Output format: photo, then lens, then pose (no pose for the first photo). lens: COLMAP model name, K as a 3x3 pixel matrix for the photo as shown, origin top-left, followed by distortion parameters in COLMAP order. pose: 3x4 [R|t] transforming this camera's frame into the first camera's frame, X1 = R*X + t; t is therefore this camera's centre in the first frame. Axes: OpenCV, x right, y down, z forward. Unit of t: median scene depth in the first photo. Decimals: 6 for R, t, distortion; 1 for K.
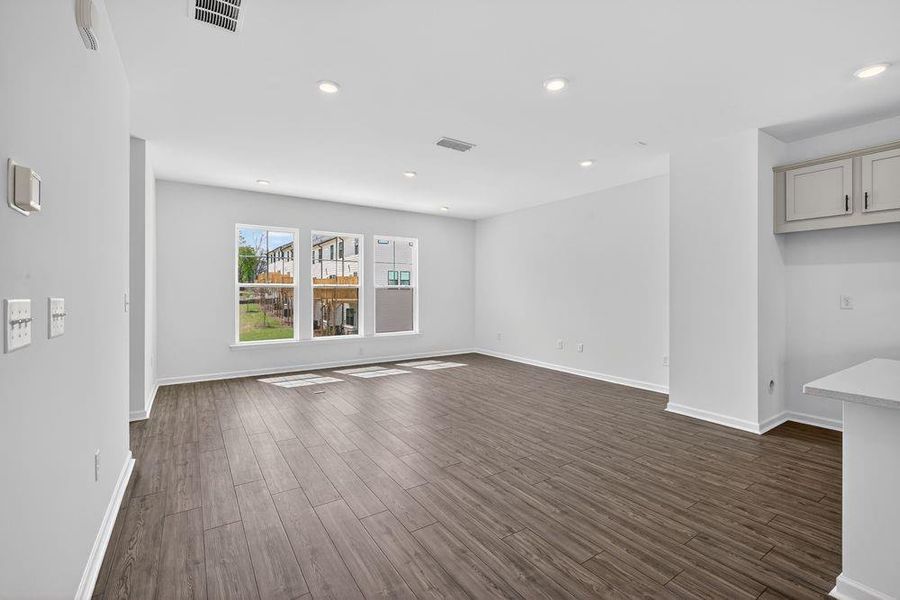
lens RADIAL K [[393.3, 0, 457.0], [0, 393.3, 291.8], [0, 0, 1]] dist [-0.001602, 0.000568]
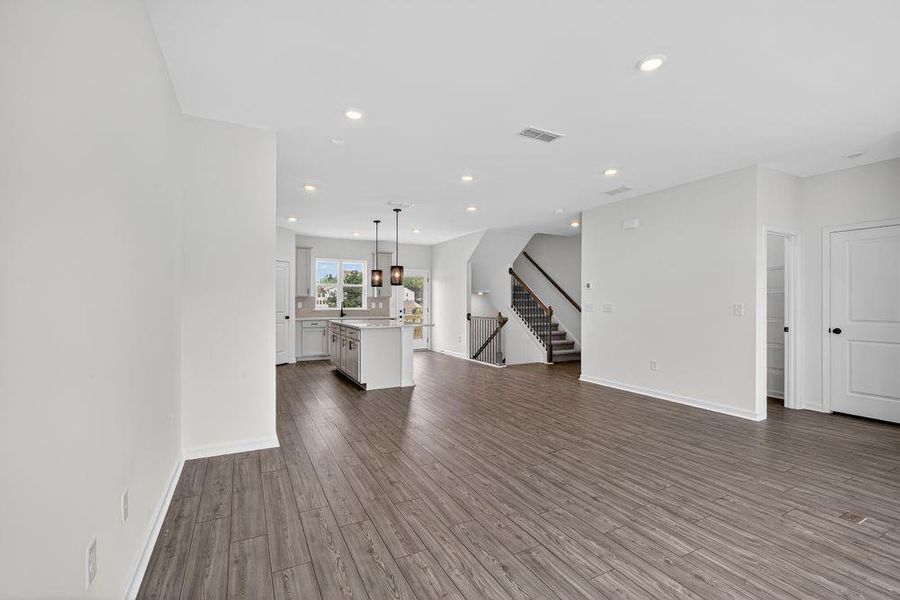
lens RADIAL K [[398.7, 0, 453.7], [0, 398.7, 297.8], [0, 0, 1]] dist [0.003215, 0.000785]
pose [[-0.994362, -0.003066, 0.105990, 0.061055], [-0.003902, 0.999963, -0.007685, -0.000997], [-0.105963, -0.008055, -0.994337, 1.310762]]
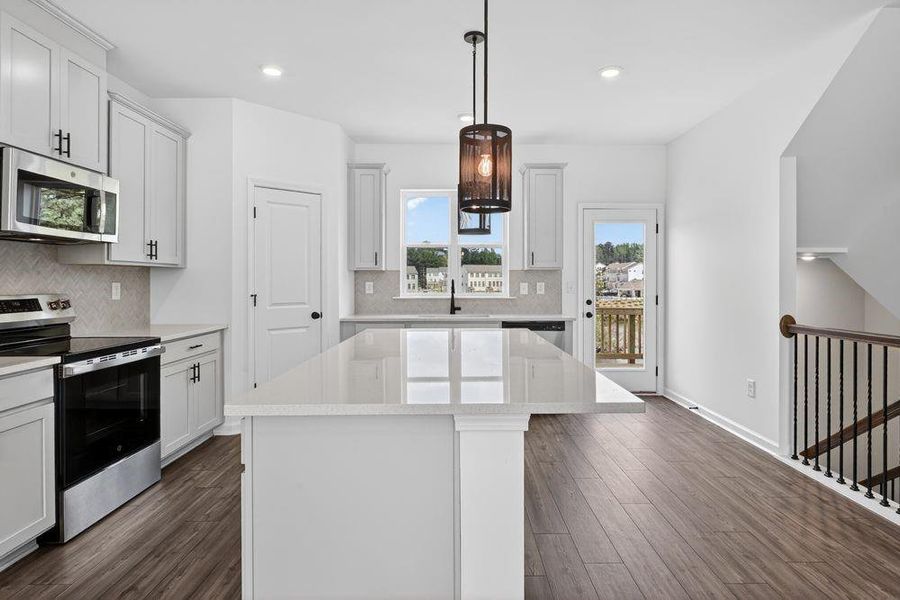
lens RADIAL K [[487.7, 0, 453.6], [0, 487.7, 279.5], [0, 0, 1]] dist [0.001493, 0.000504]
pose [[-0.827968, -0.000324, 0.560775, 0.171727], [0.000161, 1.000000, 0.000816, 0.001681], [-0.560775, 0.000766, -0.827968, 0.499763]]
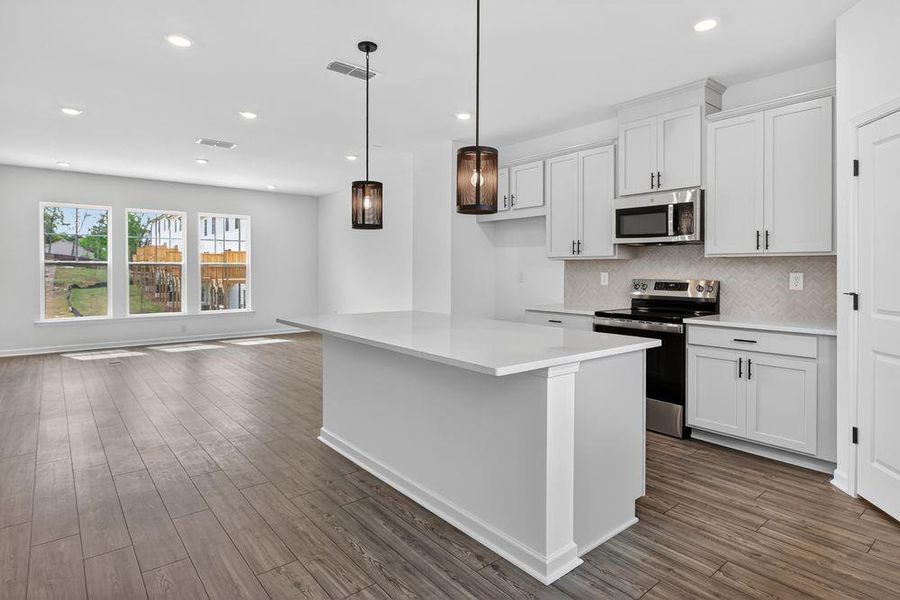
lens RADIAL K [[487.7, 0, 453.6], [0, 487.7, 279.5], [0, 0, 1]] dist [0.001493, 0.000504]
pose [[0.995305, -0.002247, 0.096761, 0.382700], [0.000357, 0.999809, 0.019543, 0.002381], [-0.096787, -0.019417, 0.995116, -0.359885]]
